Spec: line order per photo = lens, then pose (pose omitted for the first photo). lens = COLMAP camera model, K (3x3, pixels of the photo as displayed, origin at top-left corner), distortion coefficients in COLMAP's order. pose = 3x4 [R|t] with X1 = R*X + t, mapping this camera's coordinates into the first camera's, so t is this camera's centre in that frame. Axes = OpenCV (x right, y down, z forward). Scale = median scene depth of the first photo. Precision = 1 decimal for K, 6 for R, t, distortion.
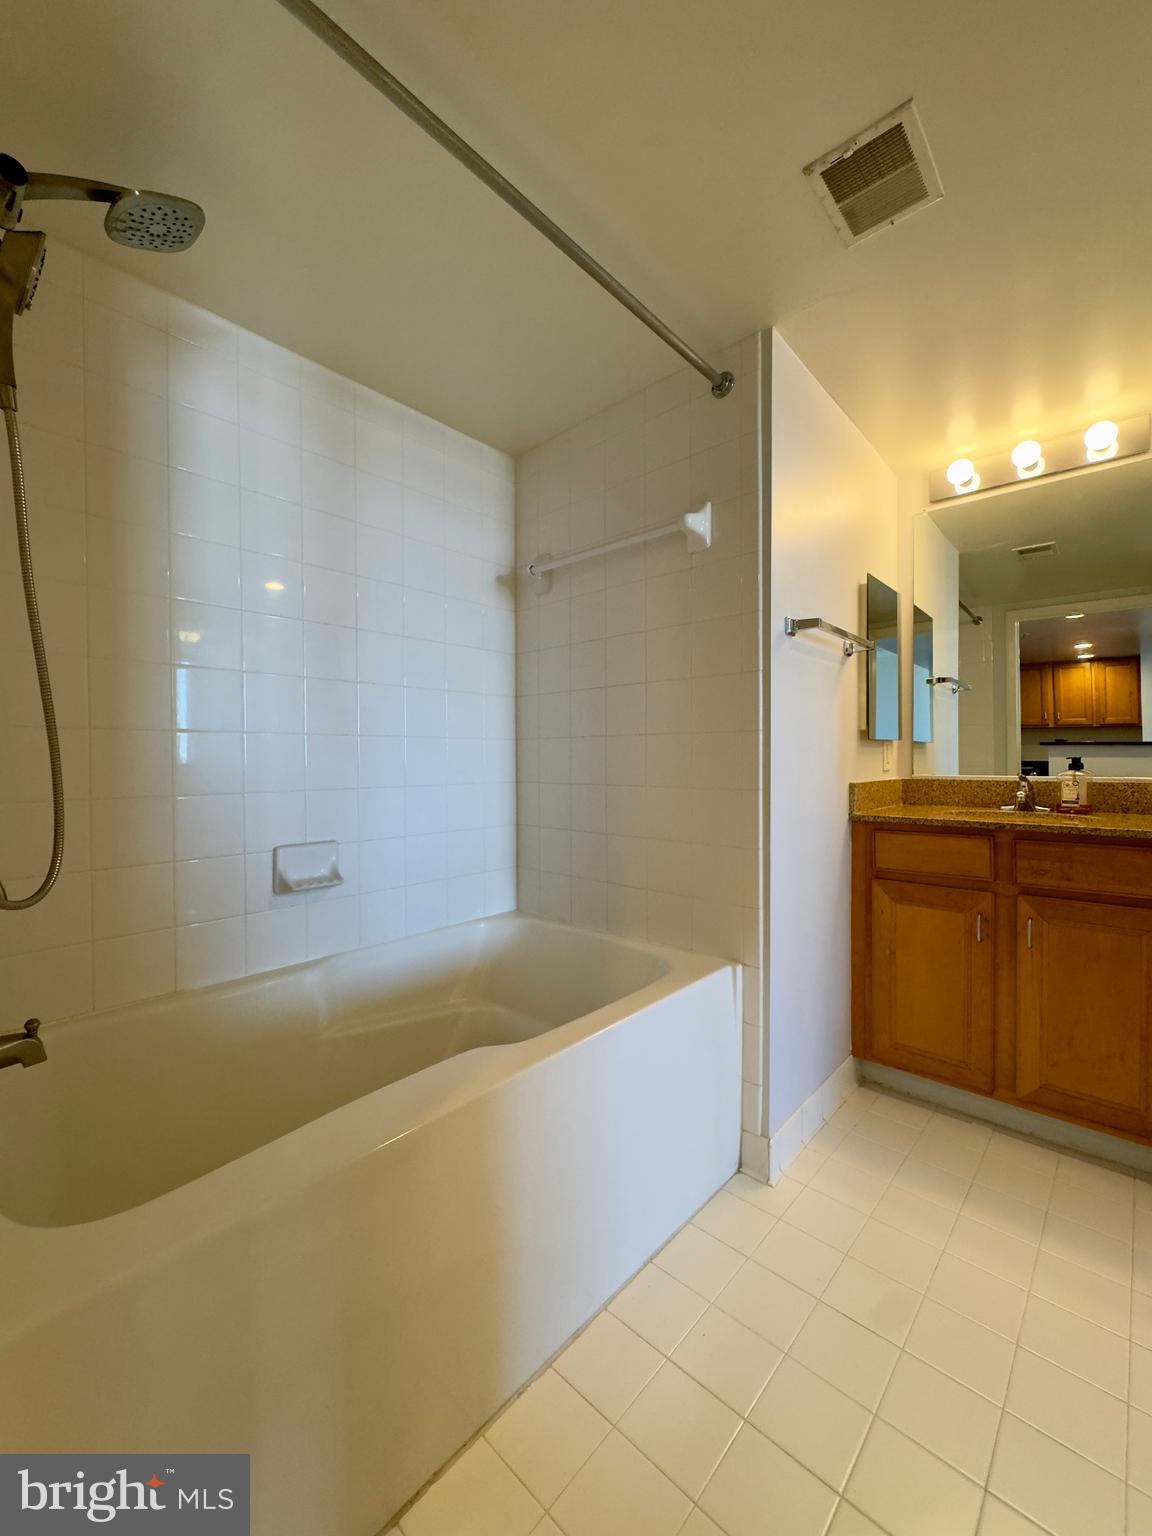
lens RADIAL K [[611.7, 0, 574.6], [0, 611.7, 762.8], [0, 0, 1]] dist [-0.001939, 0.000383]
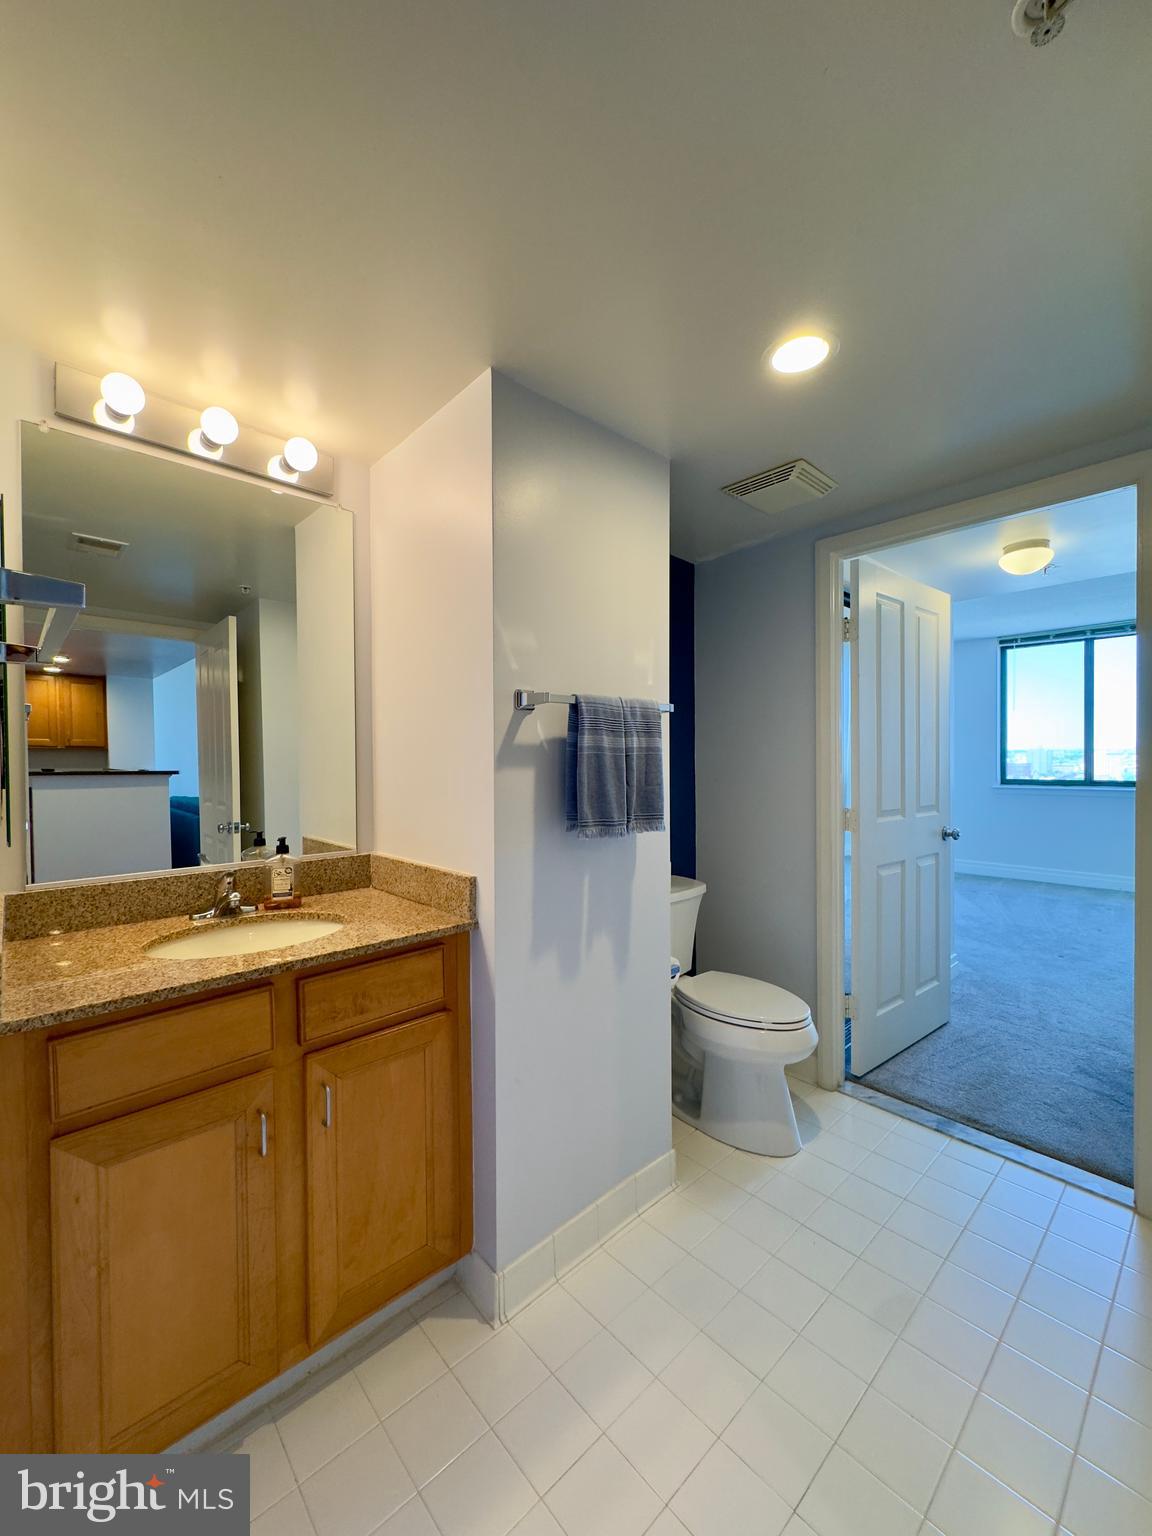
lens RADIAL K [[611.7, 0, 583.3], [0, 611.7, 768.9], [0, 0, 1]] dist [-0.001939, 0.000383]
pose [[0.085485, -0.013567, 0.996247, 0.048298], [0.013934, 0.999826, 0.012420, -0.100036], [-0.996242, 0.012820, 0.085659, 0.515128]]
